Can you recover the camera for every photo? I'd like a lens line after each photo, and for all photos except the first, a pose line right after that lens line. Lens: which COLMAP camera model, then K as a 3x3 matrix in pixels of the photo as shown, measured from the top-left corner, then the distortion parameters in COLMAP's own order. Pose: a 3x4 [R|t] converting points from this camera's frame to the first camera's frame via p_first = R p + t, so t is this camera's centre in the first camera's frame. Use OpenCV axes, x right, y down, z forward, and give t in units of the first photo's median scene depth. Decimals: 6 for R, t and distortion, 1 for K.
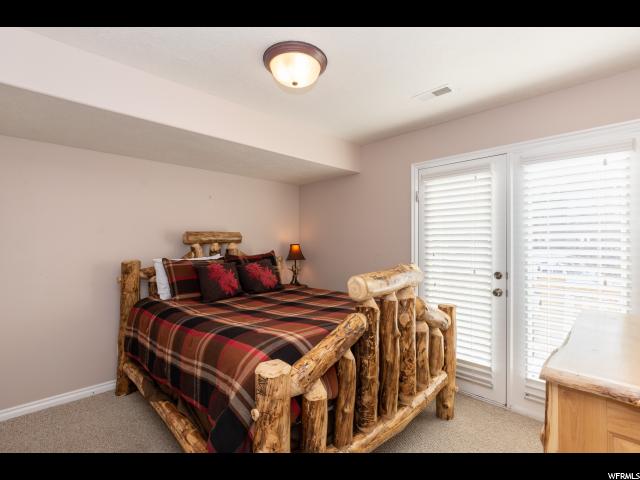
lens RADIAL K [[297.7, 0, 320.0], [0, 297.7, 240.0], [0, 0, 1]] dist [-0.000006, 0.000010]
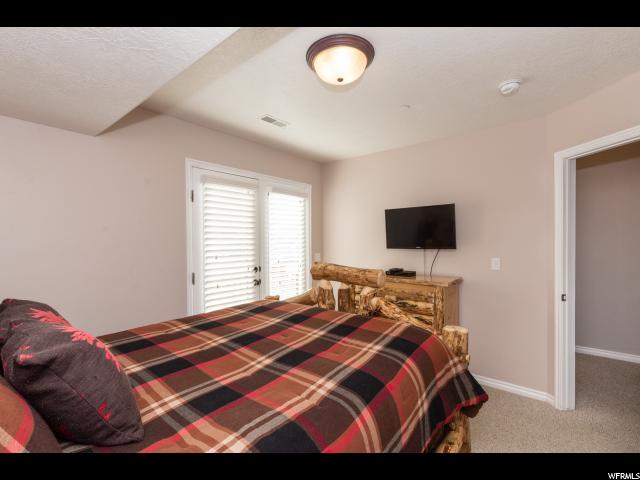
lens RADIAL K [[297.7, 0, 320.0], [0, 297.7, 240.0], [0, 0, 1]] dist [-0.000006, 0.000010]
pose [[-0.113549, -0.000612, 0.993532, -0.724688], [0.004709, 0.999988, 0.001154, -0.011527], [-0.993521, 0.004809, -0.113545, 0.832482]]
